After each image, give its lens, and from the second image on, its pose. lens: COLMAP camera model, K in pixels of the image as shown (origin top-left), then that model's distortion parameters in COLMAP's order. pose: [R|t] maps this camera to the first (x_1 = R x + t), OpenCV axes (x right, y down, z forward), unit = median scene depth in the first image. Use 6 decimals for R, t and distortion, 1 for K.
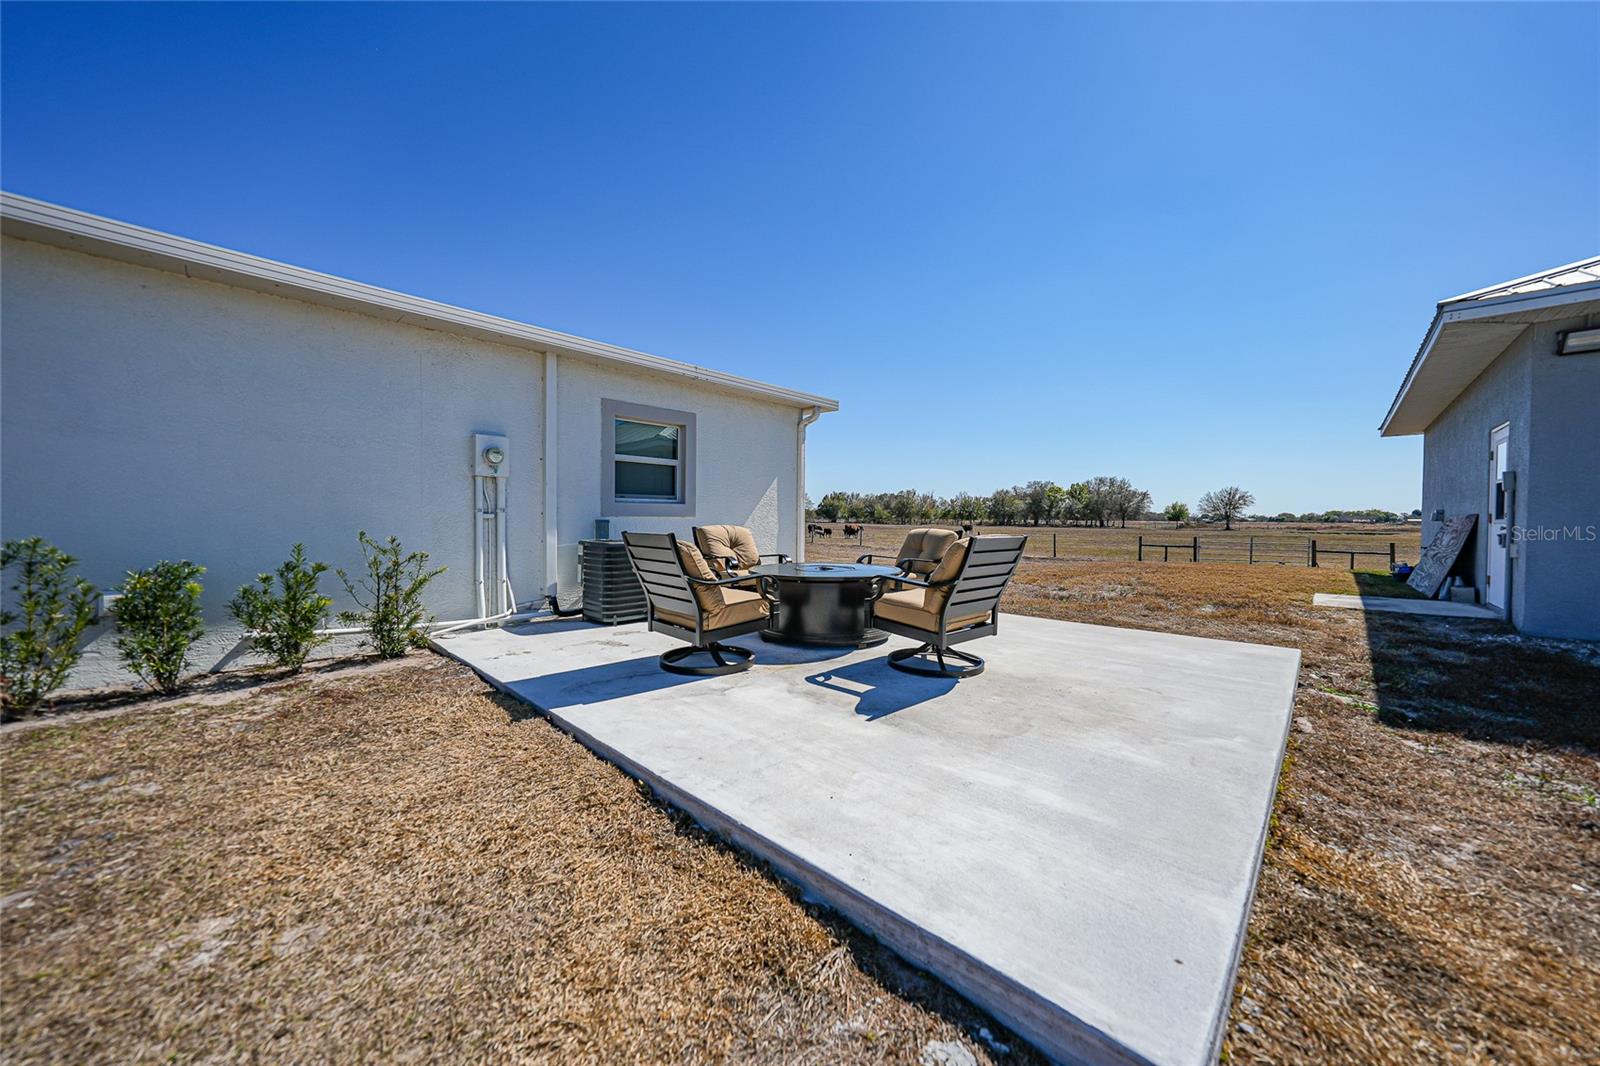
lens RADIAL K [[565.0, 0, 800.0], [0, 565.0, 523.7], [0, 0, 1]] dist [-0.028695, 0.006819]
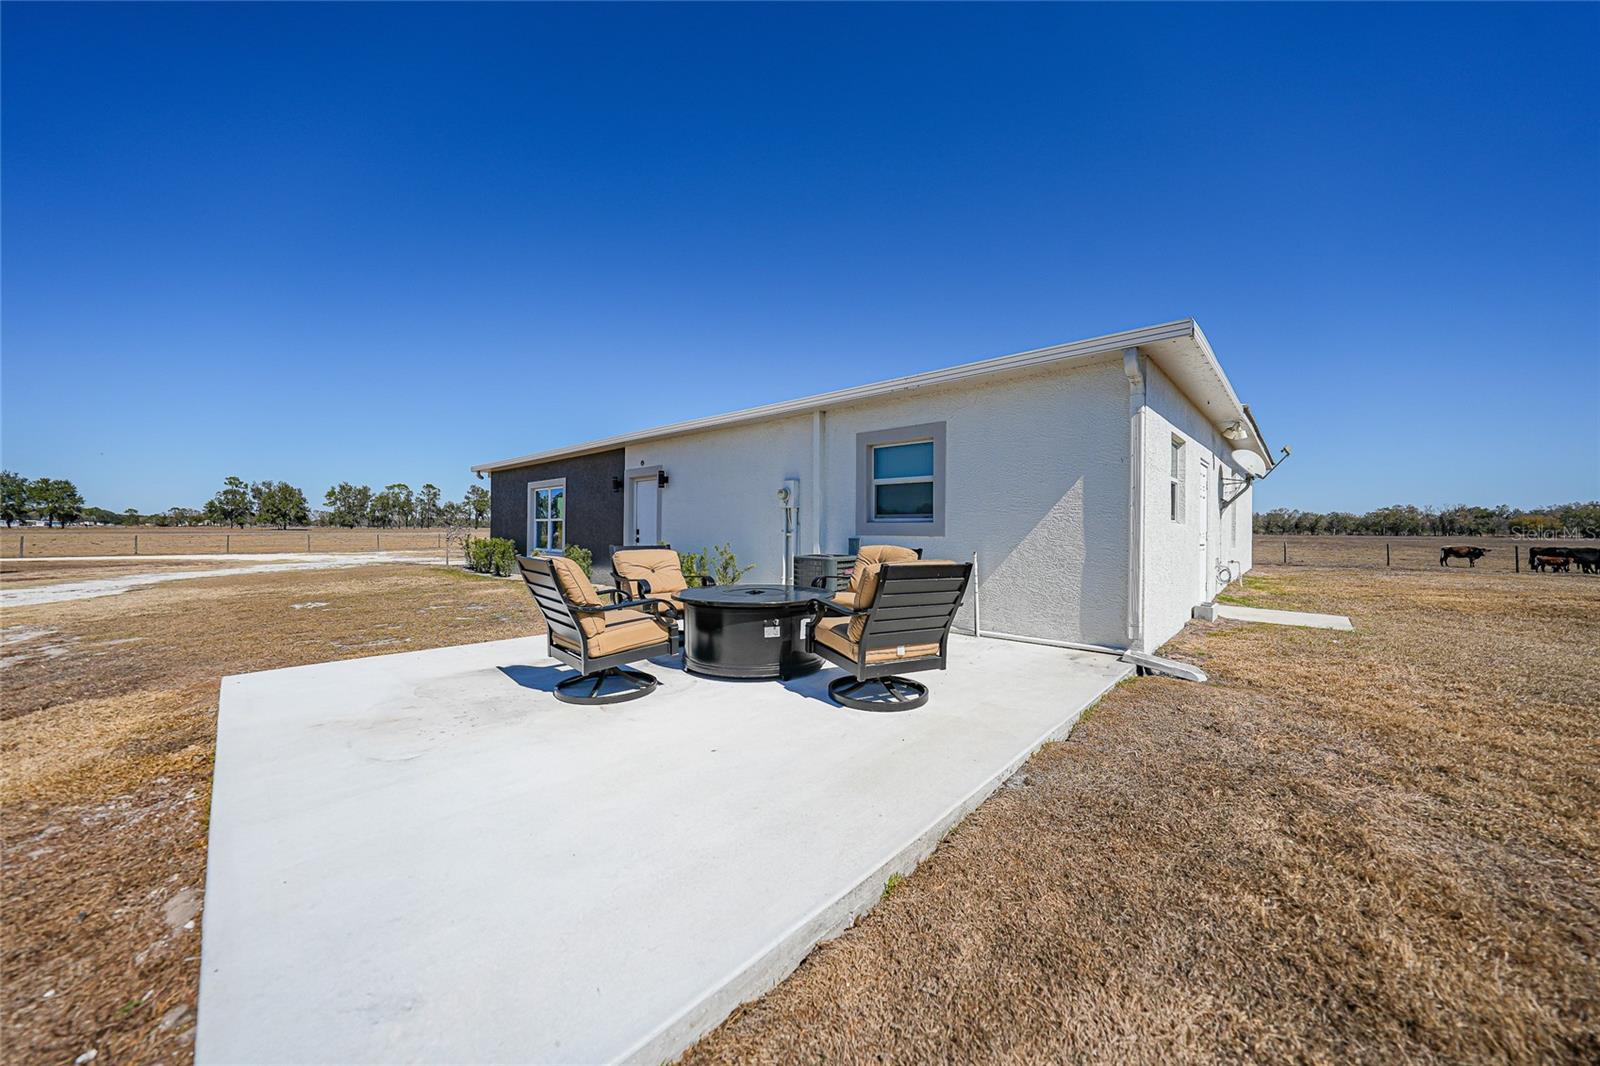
lens RADIAL K [[564.9, 0, 804.4], [0, 564.9, 529.4], [0, 0, 1]] dist [-0.000252, 0.006374]
pose [[0.033573, -0.003730, -0.999429, 0.807749], [-0.015906, 0.999864, -0.004265, -0.018034], [0.999310, 0.016040, 0.033509, 0.854411]]
